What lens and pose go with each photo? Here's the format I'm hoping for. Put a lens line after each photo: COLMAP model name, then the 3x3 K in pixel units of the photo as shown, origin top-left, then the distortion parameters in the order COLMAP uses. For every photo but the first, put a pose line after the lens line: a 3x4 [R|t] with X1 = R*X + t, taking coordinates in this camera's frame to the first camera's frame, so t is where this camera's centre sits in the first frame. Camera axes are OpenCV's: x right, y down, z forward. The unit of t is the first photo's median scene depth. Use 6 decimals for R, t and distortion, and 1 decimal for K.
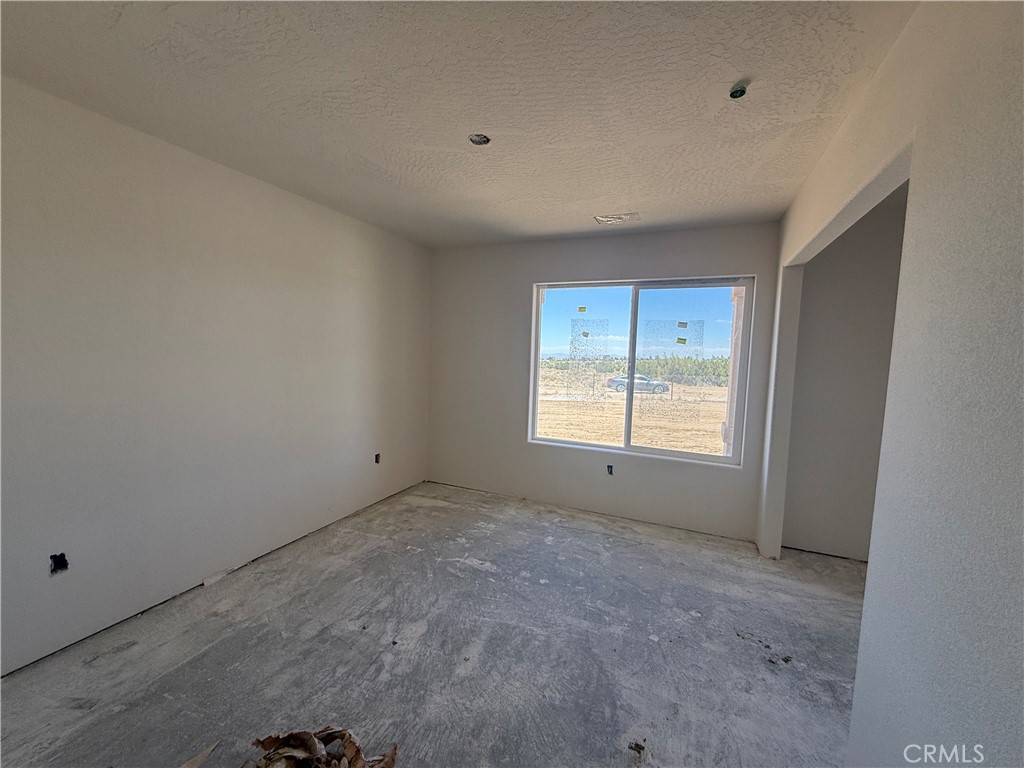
lens RADIAL K [[409.3, 0, 509.0], [0, 409.3, 385.6], [0, 0, 1]] dist [0.000804, -0.000055]
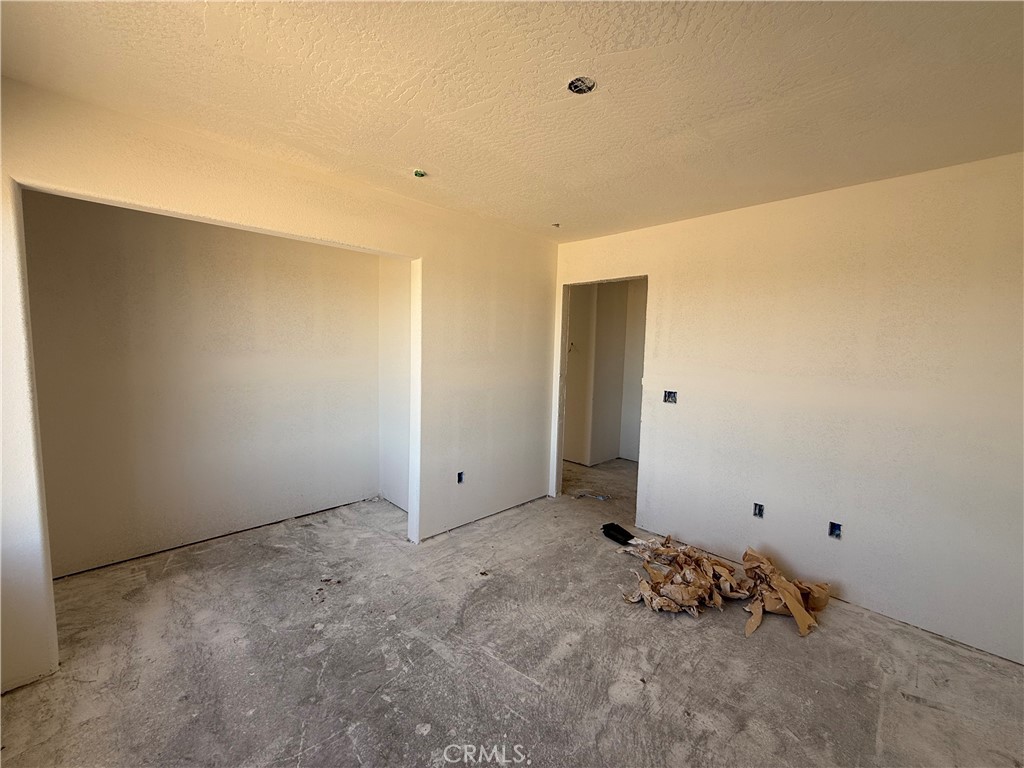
lens RADIAL K [[409.3, 0, 505.9], [0, 409.3, 384.2], [0, 0, 1]] dist [0.000804, -0.000055]
pose [[-0.924605, -0.088867, 0.370416, -0.272318], [-0.021279, 0.982938, 0.182703, -0.192186], [-0.380332, 0.161046, -0.910720, 1.829959]]
